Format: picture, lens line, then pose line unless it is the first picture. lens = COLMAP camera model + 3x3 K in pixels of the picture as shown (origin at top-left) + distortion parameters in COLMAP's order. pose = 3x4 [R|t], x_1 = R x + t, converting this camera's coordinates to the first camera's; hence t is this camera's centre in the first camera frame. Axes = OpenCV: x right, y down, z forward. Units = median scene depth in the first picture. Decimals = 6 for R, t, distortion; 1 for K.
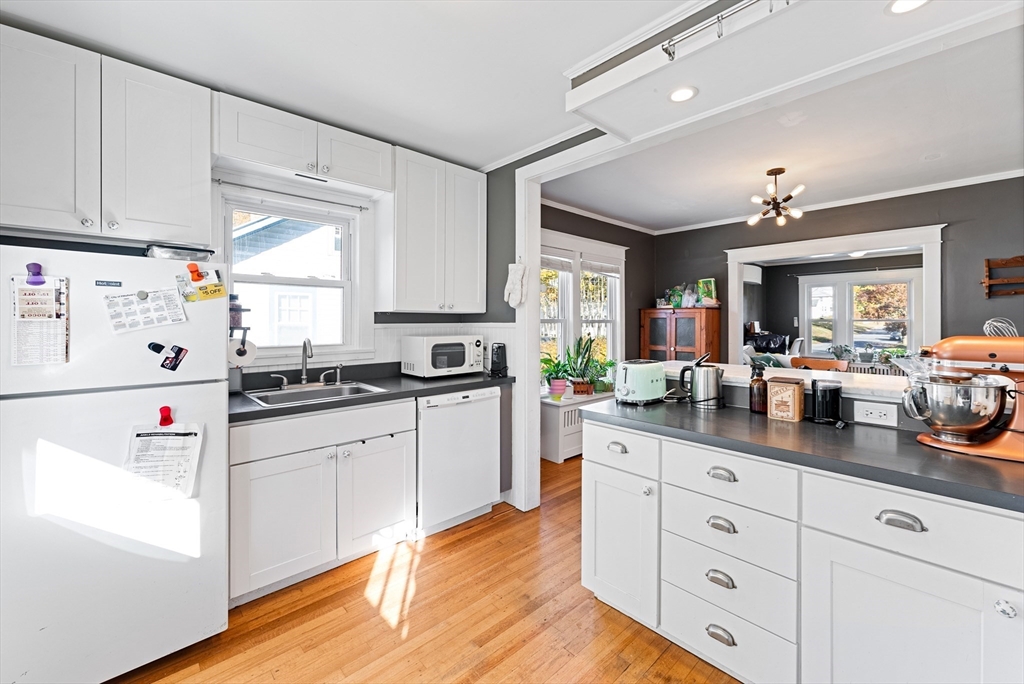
lens RADIAL K [[413.5, 0, 514.6], [0, 413.5, 319.7], [0, 0, 1]] dist [0.001147, -0.000119]
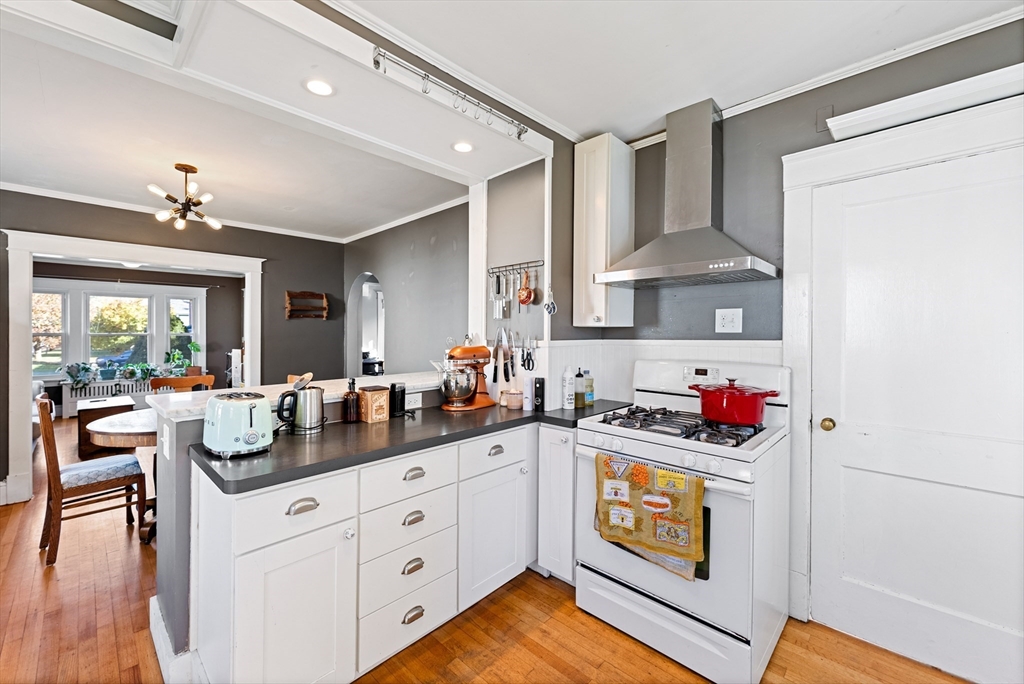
lens RADIAL K [[409.9, 0, 511.9], [0, 409.9, 334.3], [0, 0, 1]] dist [0.000174, -0.000210]
pose [[-0.062001, -0.002341, 0.998073, -0.276872], [-0.002164, 0.999995, 0.002211, -0.006219], [-0.998074, -0.002022, -0.062006, 0.346048]]
